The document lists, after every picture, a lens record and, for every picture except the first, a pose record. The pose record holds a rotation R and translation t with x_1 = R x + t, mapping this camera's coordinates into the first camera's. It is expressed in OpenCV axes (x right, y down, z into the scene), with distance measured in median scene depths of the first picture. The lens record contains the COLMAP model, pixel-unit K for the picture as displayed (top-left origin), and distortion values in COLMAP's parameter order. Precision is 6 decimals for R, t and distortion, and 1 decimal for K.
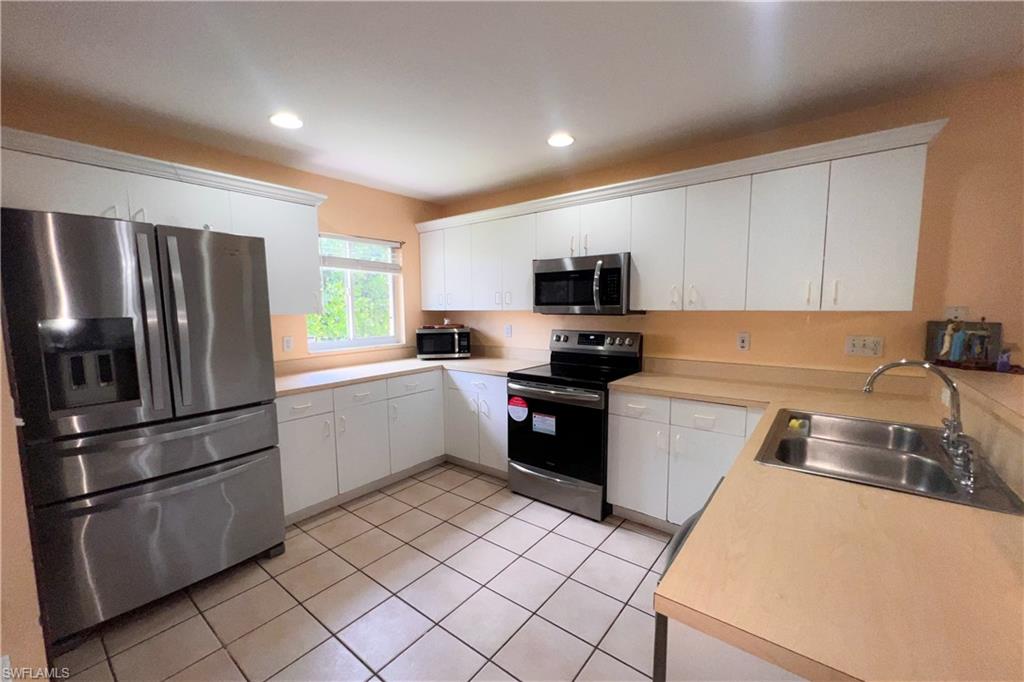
lens RADIAL K [[404.1, 0, 514.3], [0, 404.1, 347.7], [0, 0, 1]] dist [-0.002985, -0.000181]
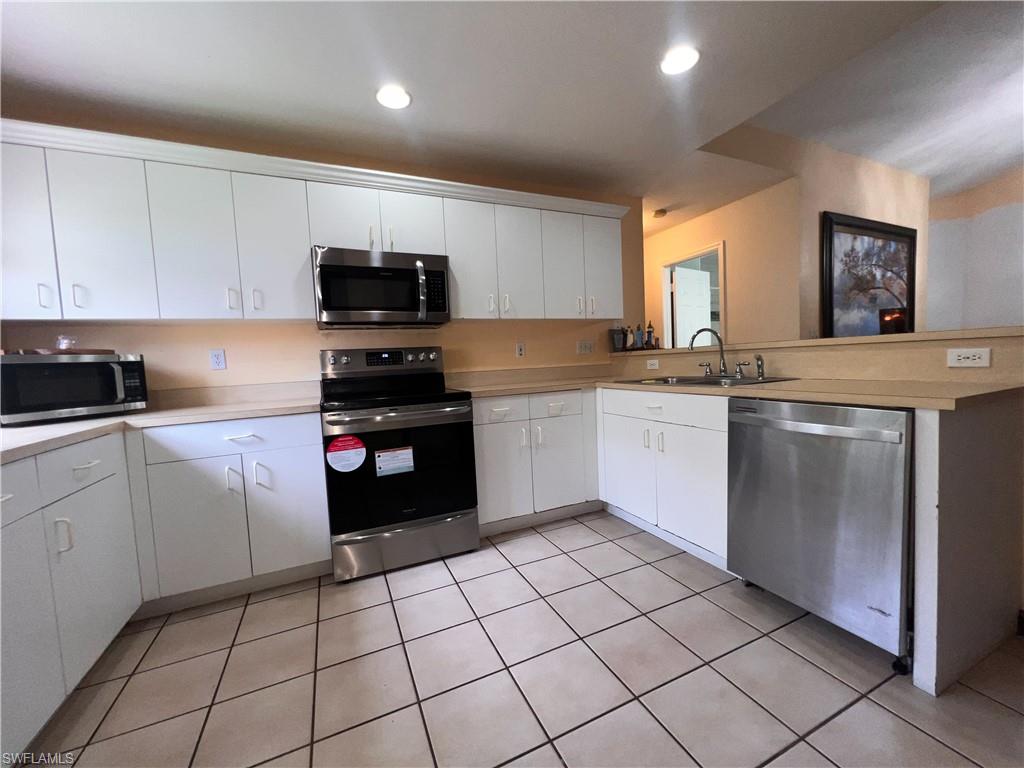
lens RADIAL K [[409.8, 0, 512.5], [0, 409.8, 383.1], [0, 0, 1]] dist [0.011952, -0.000129]
pose [[0.472226, -0.063888, 0.879159, -0.474580], [0.133468, 0.991053, 0.000329, 0.071725], [-0.871315, 0.117184, 0.476528, 0.418992]]
